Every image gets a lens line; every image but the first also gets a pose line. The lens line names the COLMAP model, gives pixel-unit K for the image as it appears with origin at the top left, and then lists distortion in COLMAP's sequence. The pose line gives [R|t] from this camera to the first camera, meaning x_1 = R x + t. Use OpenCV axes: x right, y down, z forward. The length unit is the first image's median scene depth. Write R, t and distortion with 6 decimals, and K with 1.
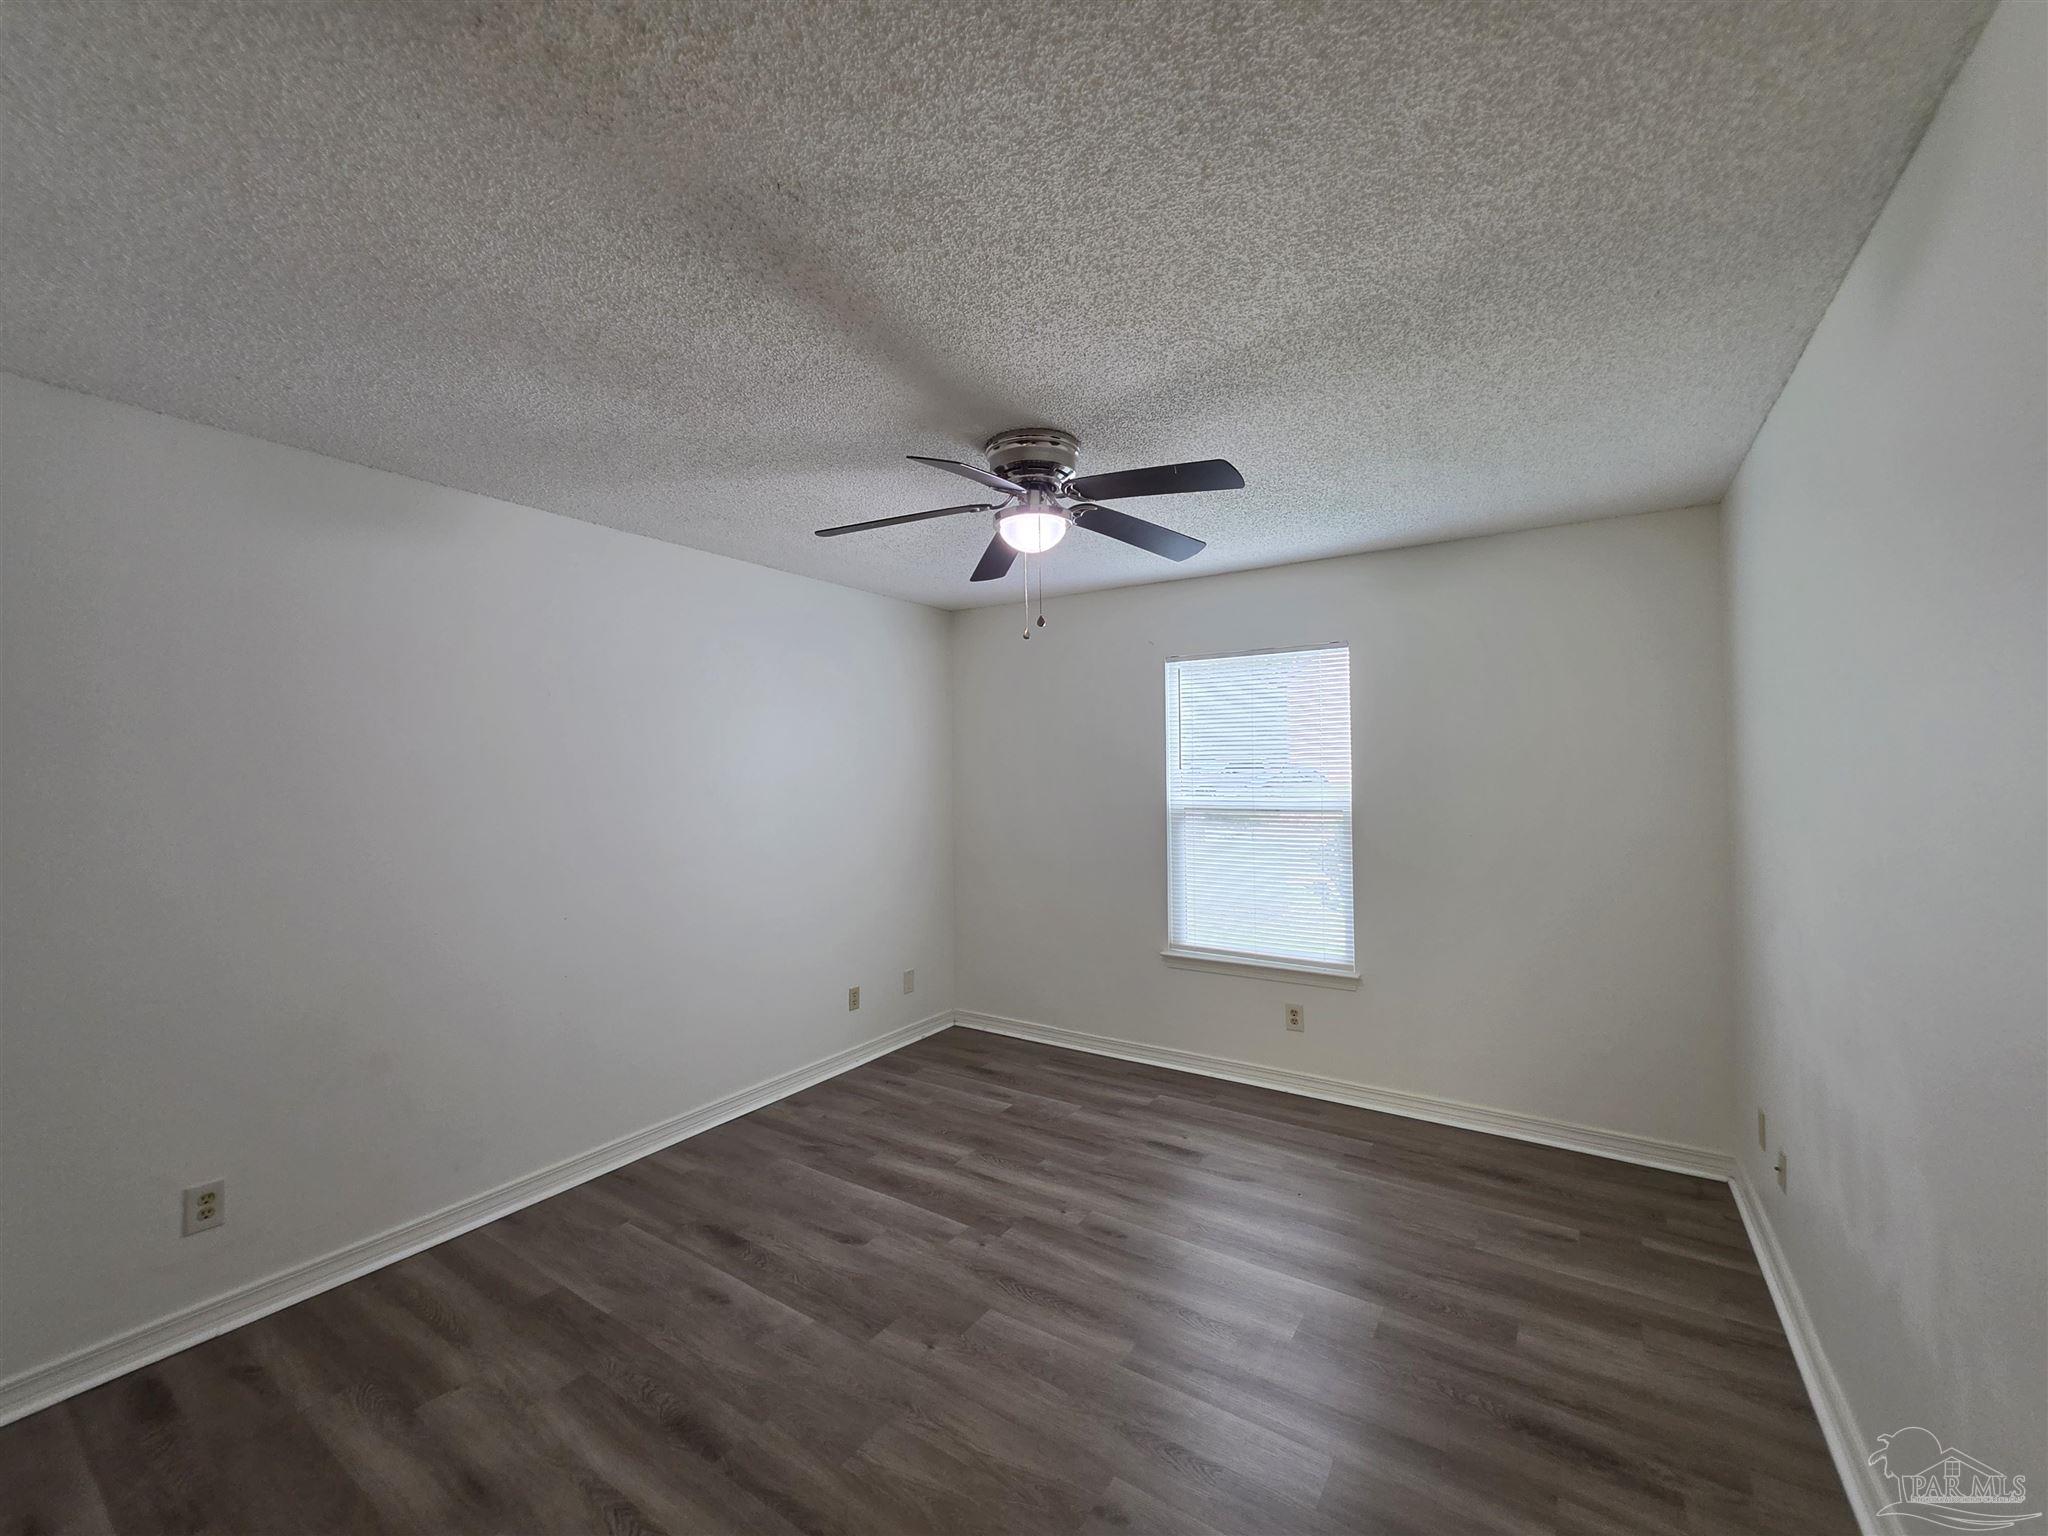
lens RADIAL K [[834.3, 0, 1032.0], [0, 834.3, 770.0], [0, 0, 1]] dist [-0.006354, 0.000665]
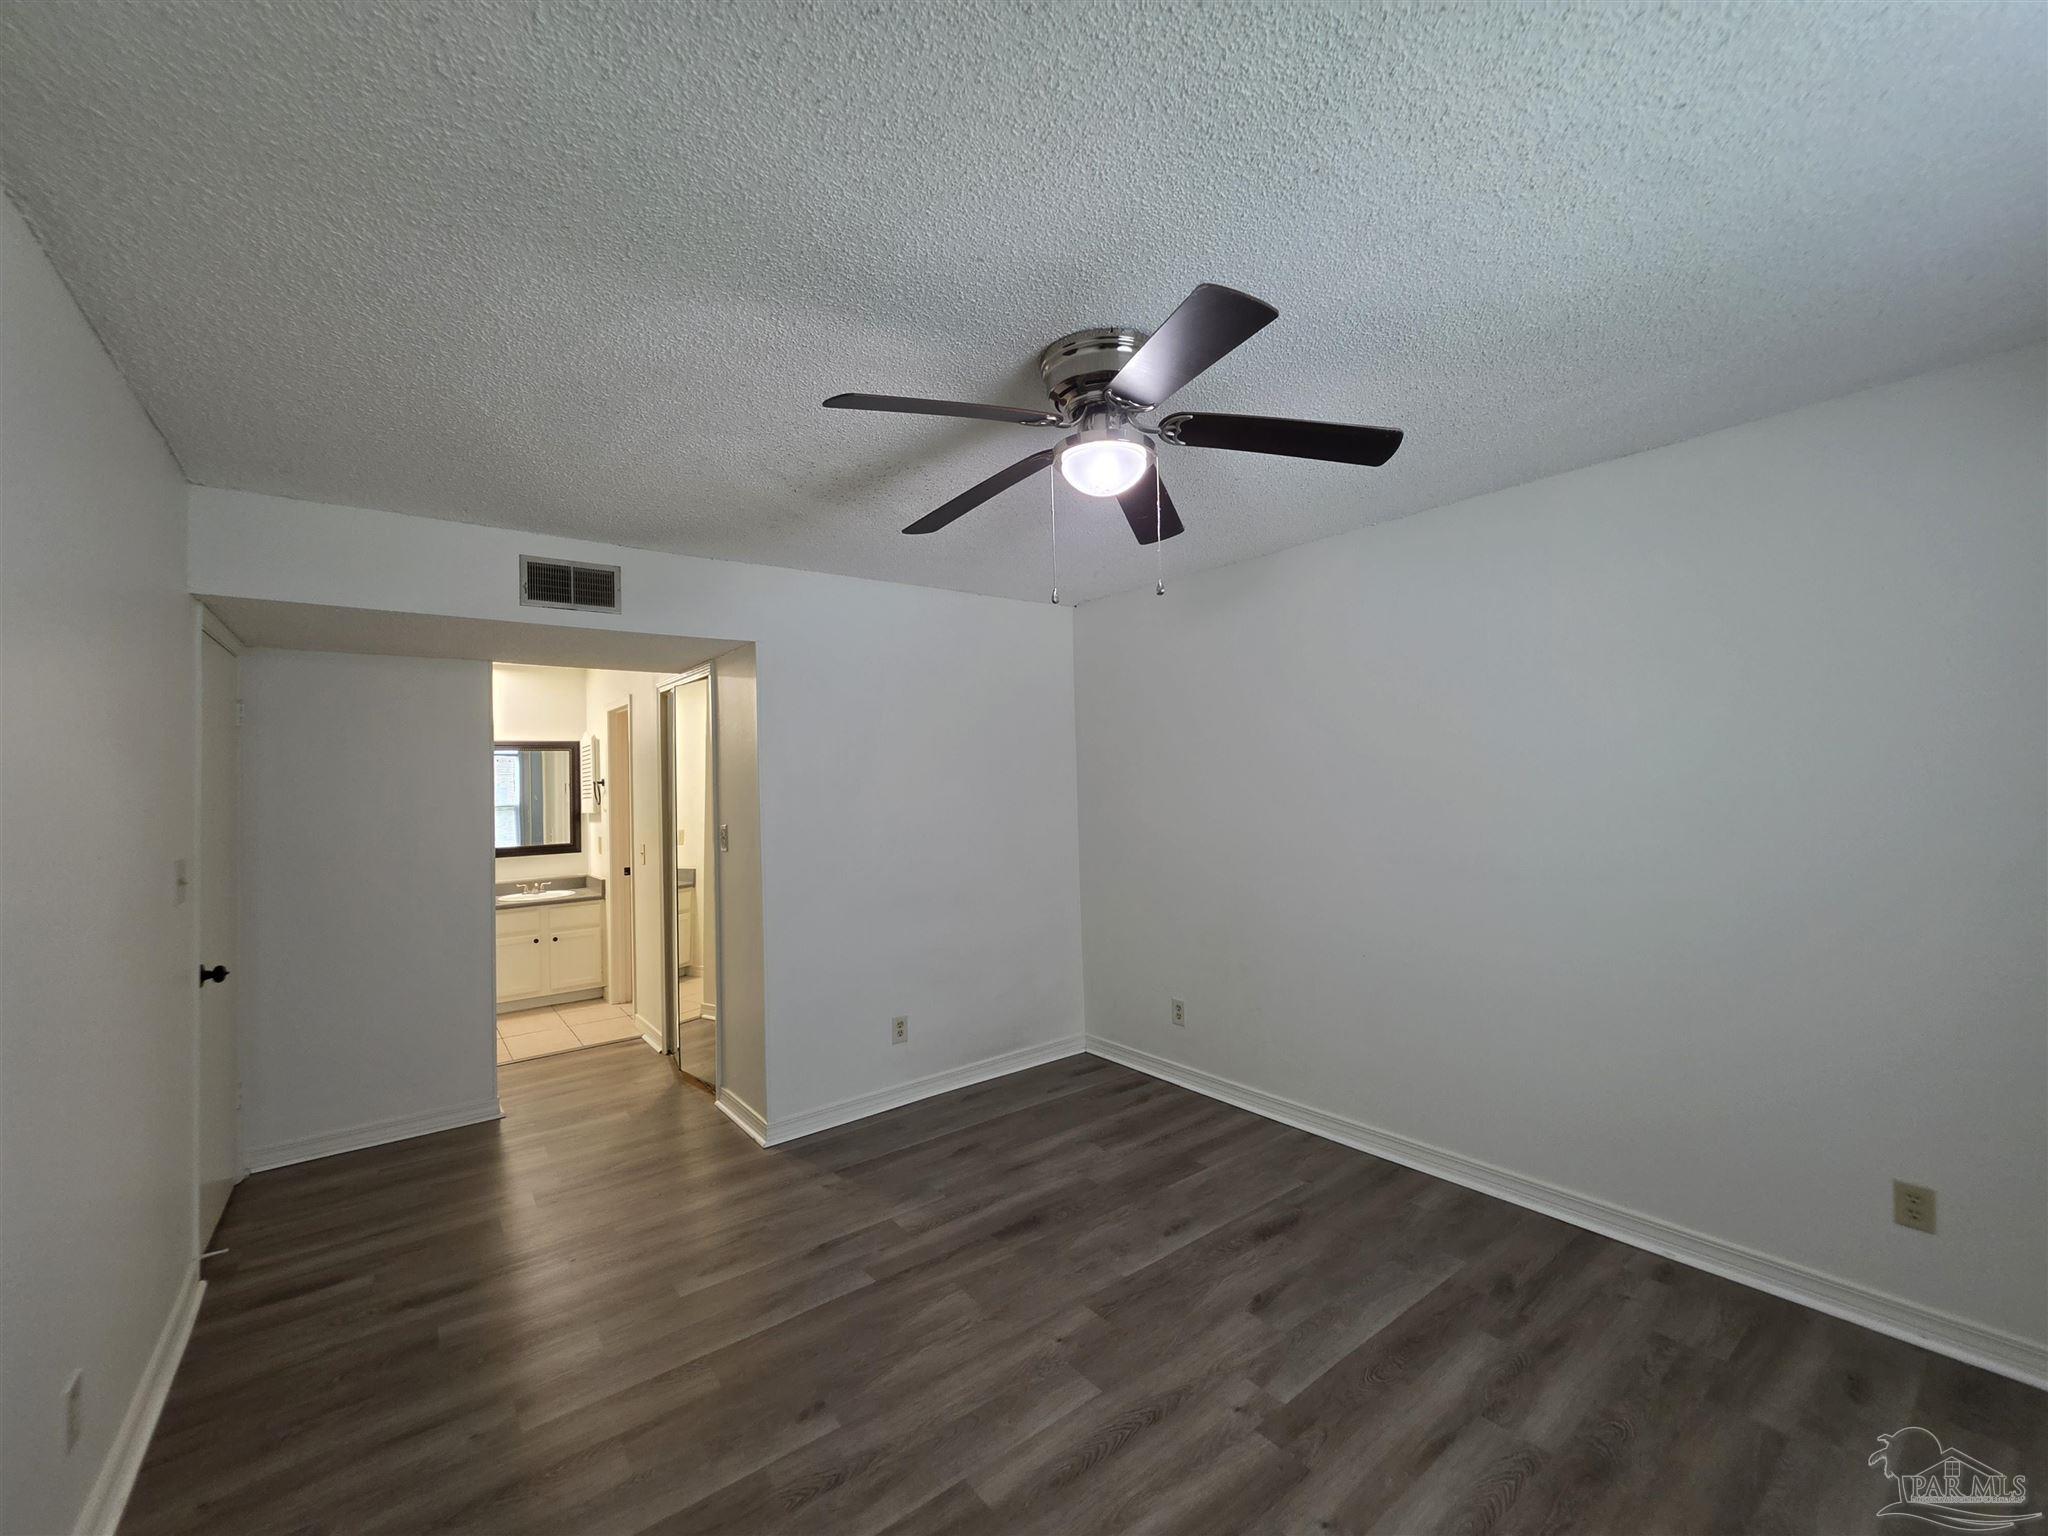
lens RADIAL K [[834.3, 0, 1017.7], [0, 834.3, 767.5], [0, 0, 1]] dist [-0.006354, 0.000665]
pose [[-0.342088, -0.000390, -0.939668, 0.762739], [0.032979, 0.999379, -0.012421, -0.002371], [0.939089, -0.035239, -0.341863, 1.174575]]
